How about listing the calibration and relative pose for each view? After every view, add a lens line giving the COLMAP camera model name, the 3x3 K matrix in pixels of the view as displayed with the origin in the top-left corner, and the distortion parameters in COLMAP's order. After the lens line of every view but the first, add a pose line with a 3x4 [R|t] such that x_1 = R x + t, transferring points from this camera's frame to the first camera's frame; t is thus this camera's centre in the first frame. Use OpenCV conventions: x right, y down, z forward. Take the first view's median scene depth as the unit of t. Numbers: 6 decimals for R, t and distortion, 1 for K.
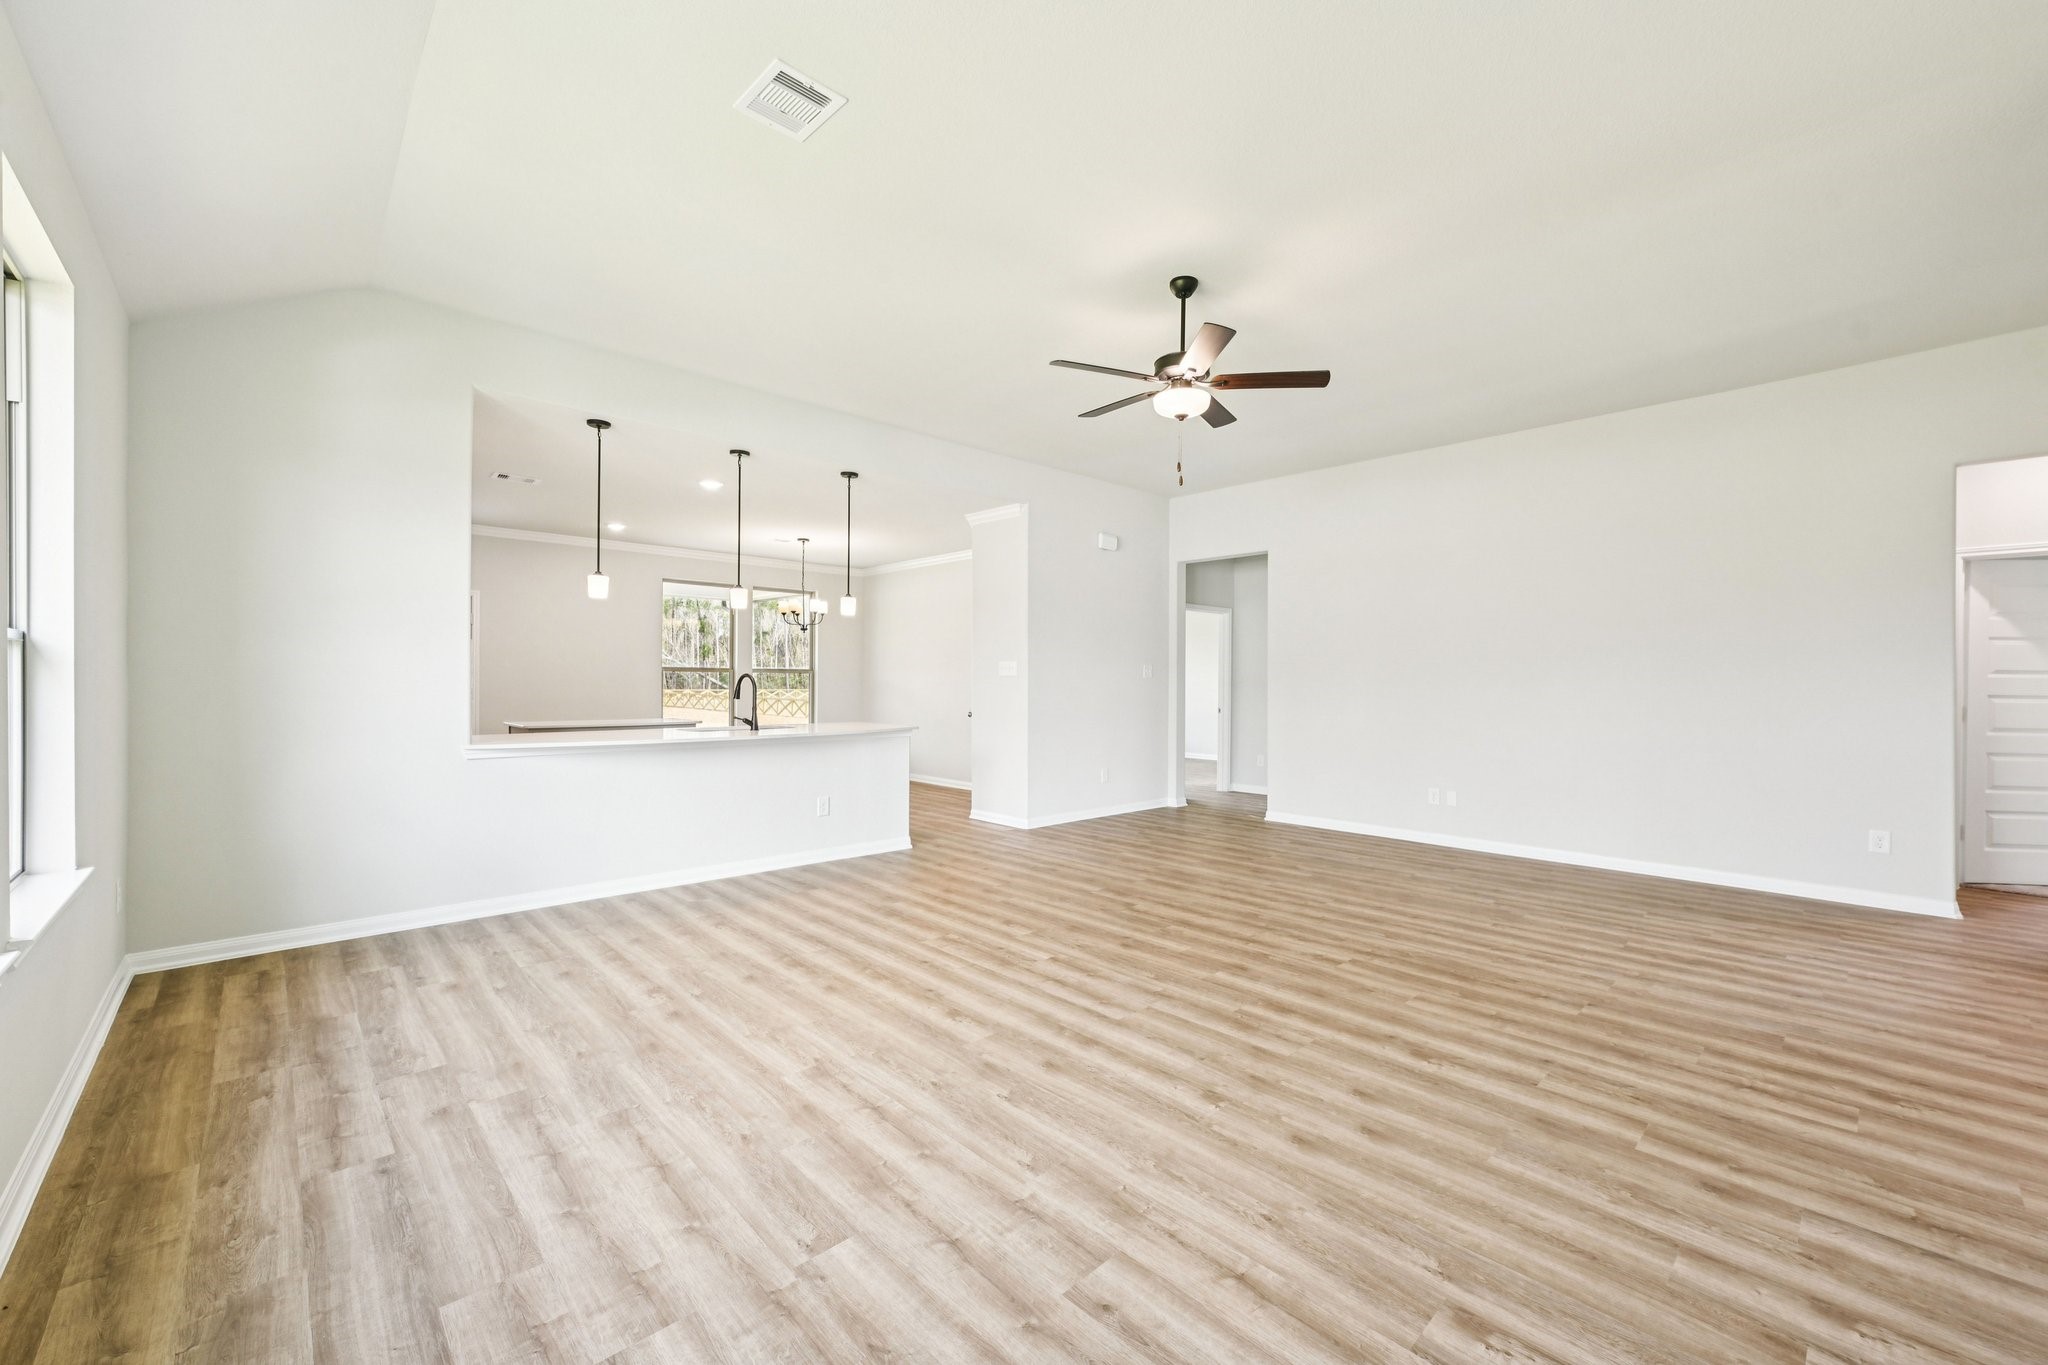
lens RADIAL K [[813.2, 0, 1028.6], [0, 813.2, 690.9], [0, 0, 1]] dist [0.000733, 0.000017]
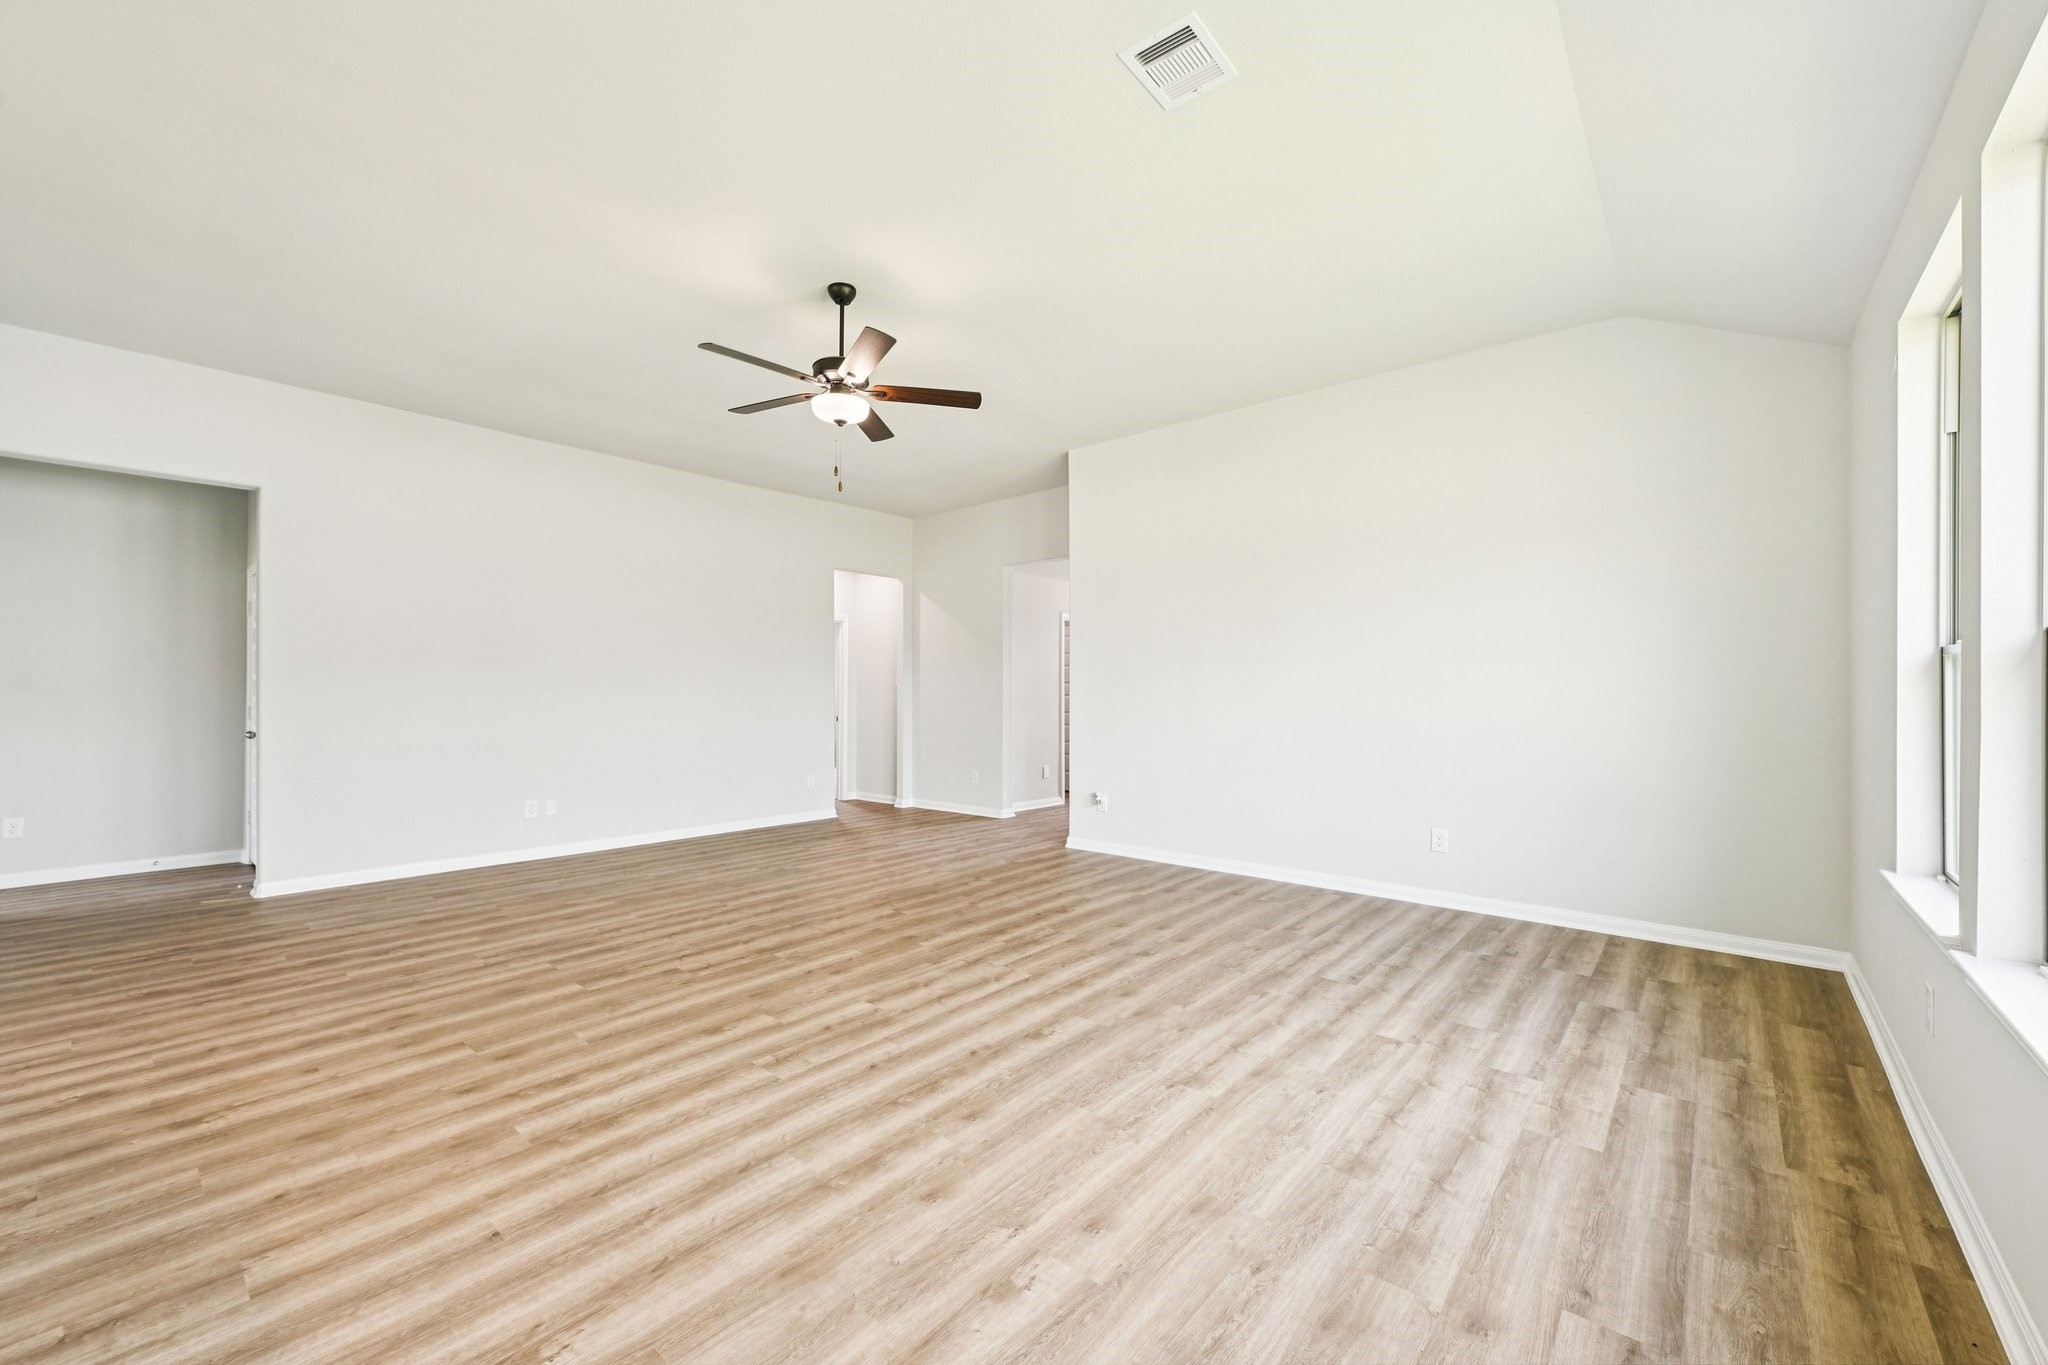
lens RADIAL K [[808.7, 0, 1027.0], [0, 808.7, 689.2], [0, 0, 1]] dist [0.000525, 0.000102]
pose [[-0.107618, -0.002729, 0.994189, -0.896465], [0.008750, 0.999955, 0.003692, -0.014363], [-0.994154, 0.009096, -0.107589, 0.955706]]
